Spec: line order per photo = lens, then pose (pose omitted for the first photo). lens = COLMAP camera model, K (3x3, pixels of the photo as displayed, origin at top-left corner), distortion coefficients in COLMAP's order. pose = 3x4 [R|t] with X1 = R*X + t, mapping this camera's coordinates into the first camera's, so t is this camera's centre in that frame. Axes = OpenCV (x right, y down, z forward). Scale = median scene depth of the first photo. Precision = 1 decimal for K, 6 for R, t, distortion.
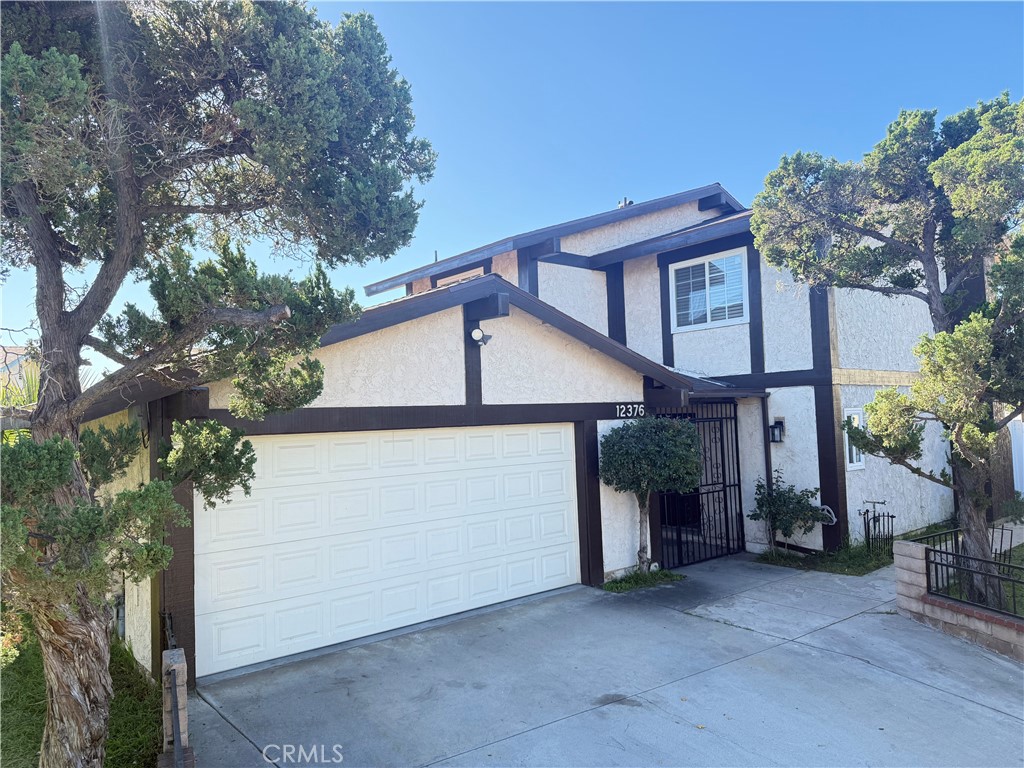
lens RADIAL K [[729.2, 0, 516.6], [0, 729.2, 386.8], [0, 0, 1]] dist [0.053534, -0.023583]
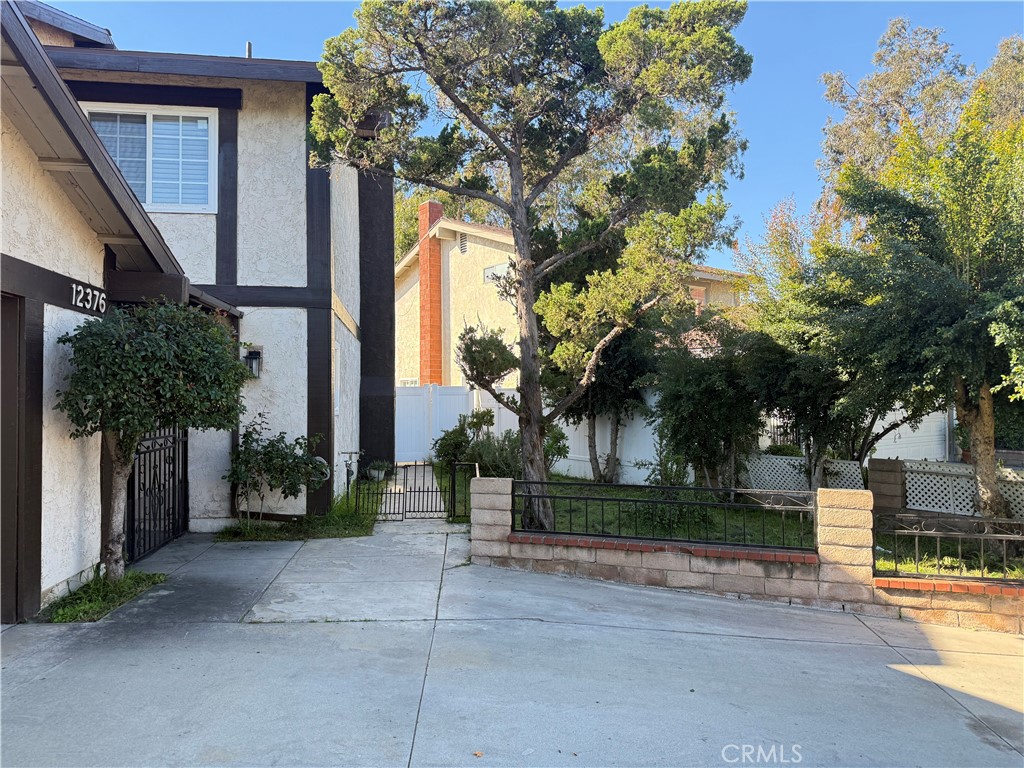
lens RADIAL K [[729.2, 0, 509.6], [0, 729.2, 383.6], [0, 0, 1]] dist [0.053534, -0.023583]
pose [[0.556436, 0.047480, 0.829533, -0.168941], [-0.049808, 0.998477, -0.023739, 0.118640], [-0.829396, -0.028108, 0.557953, 0.505111]]
